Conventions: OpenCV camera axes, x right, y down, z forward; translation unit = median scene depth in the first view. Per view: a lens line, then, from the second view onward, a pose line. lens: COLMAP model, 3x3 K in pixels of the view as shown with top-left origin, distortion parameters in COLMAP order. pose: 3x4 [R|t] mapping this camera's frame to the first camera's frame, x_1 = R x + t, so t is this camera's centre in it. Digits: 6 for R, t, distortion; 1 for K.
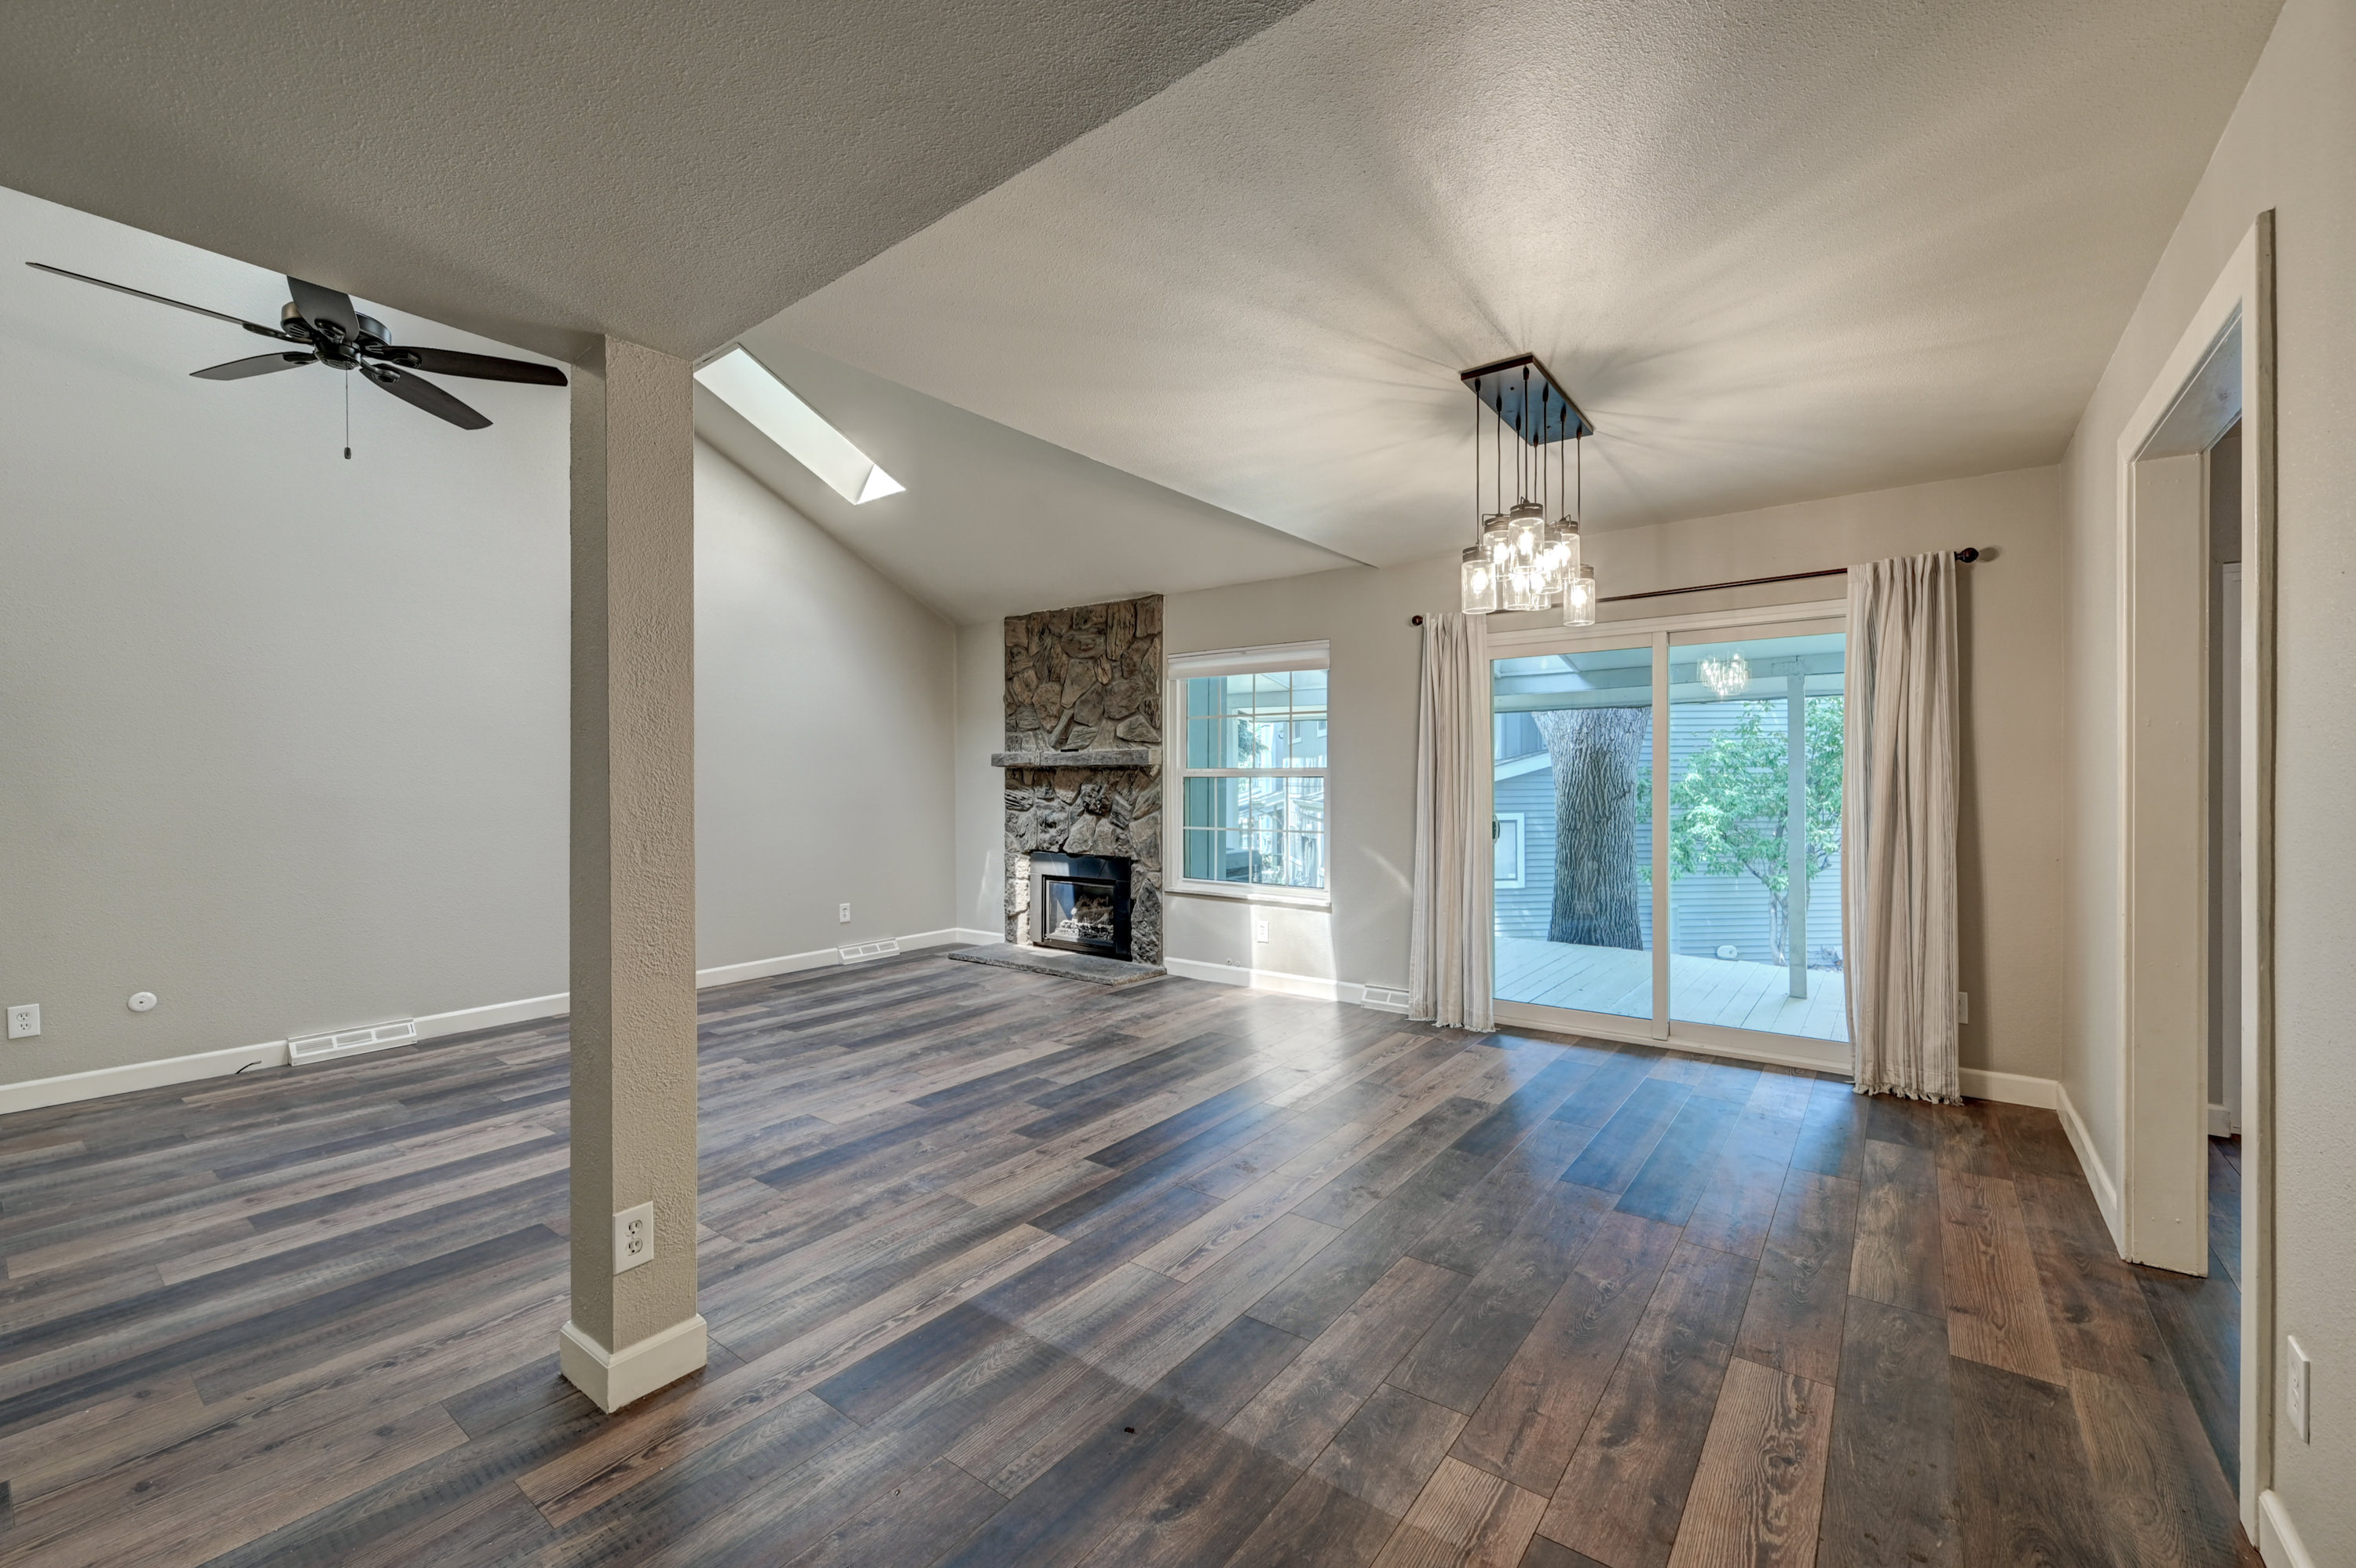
lens RADIAL K [[944.4, 0, 1178.0], [0, 944.4, 784.0], [0, 0, 1]] dist [0.001279, -0.000076]
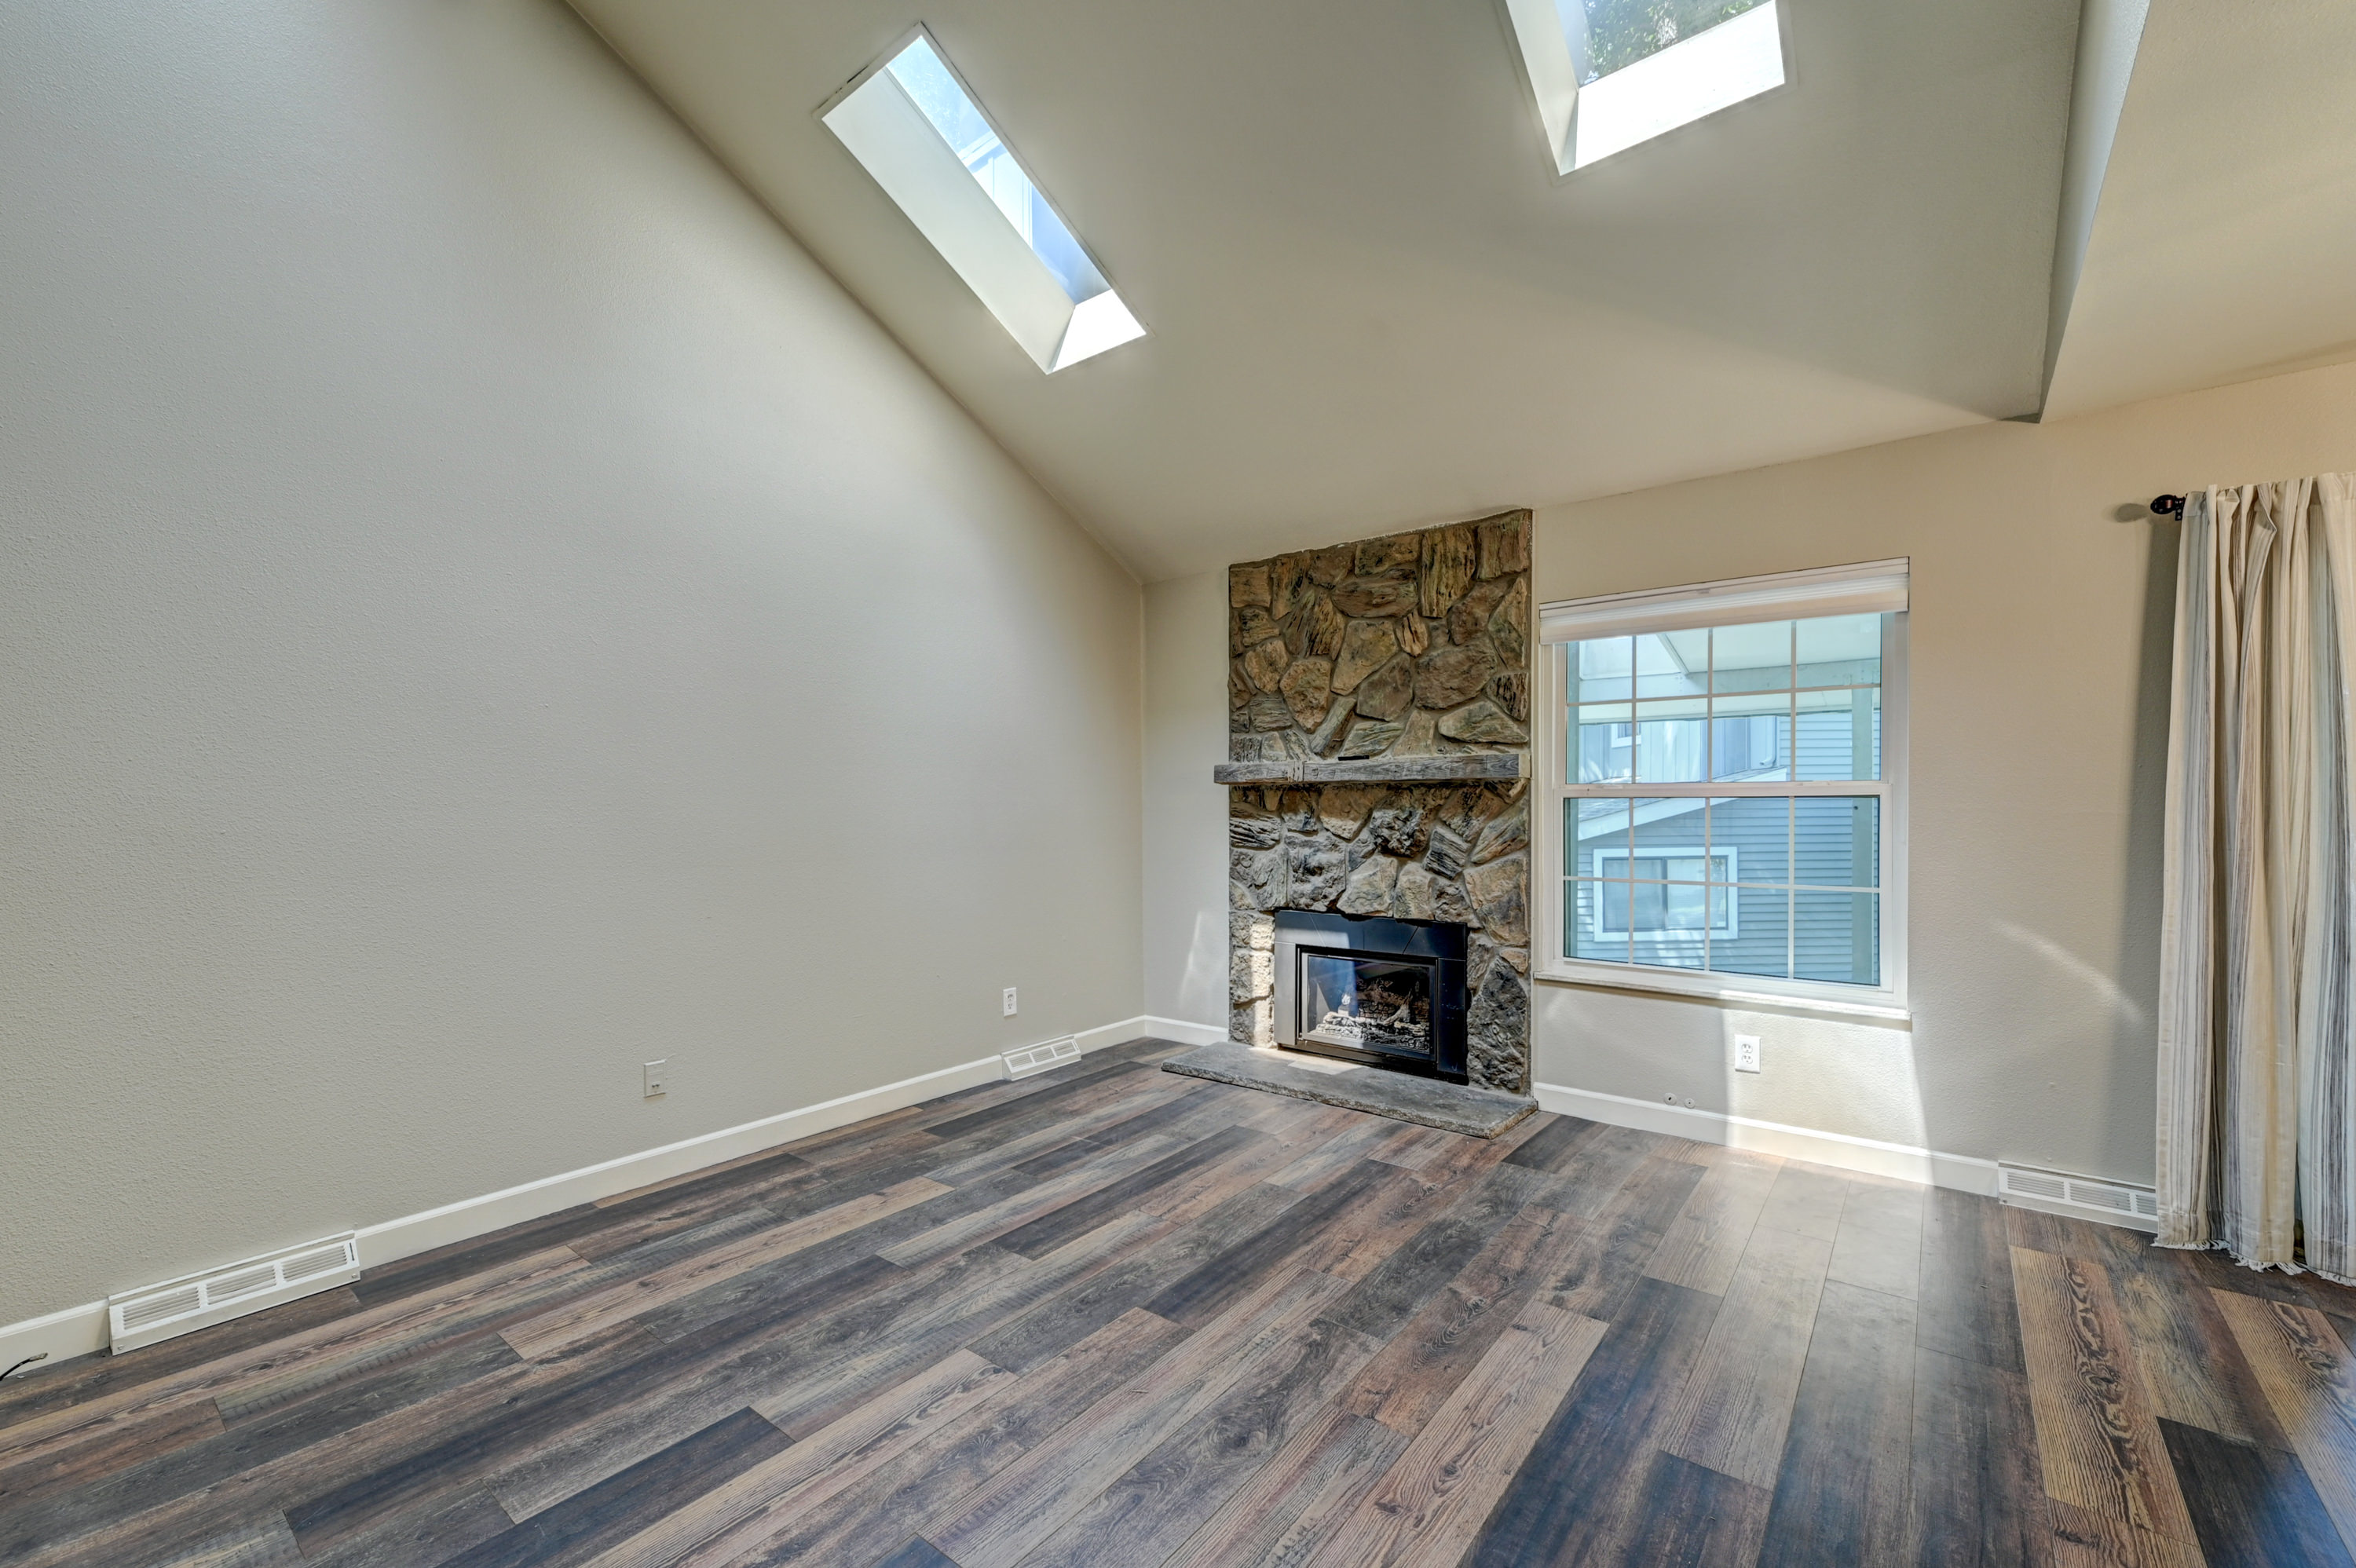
lens RADIAL K [[962.7, 0, 1155.6], [0, 962.7, 816.3], [0, 0, 1]] dist [-0.001375, -0.000034]
pose [[0.999543, 0.000482, -0.030212, -0.331922], [-0.000322, 0.999986, 0.005282, 0.001994], [0.030214, -0.005269, 0.999530, 0.465281]]
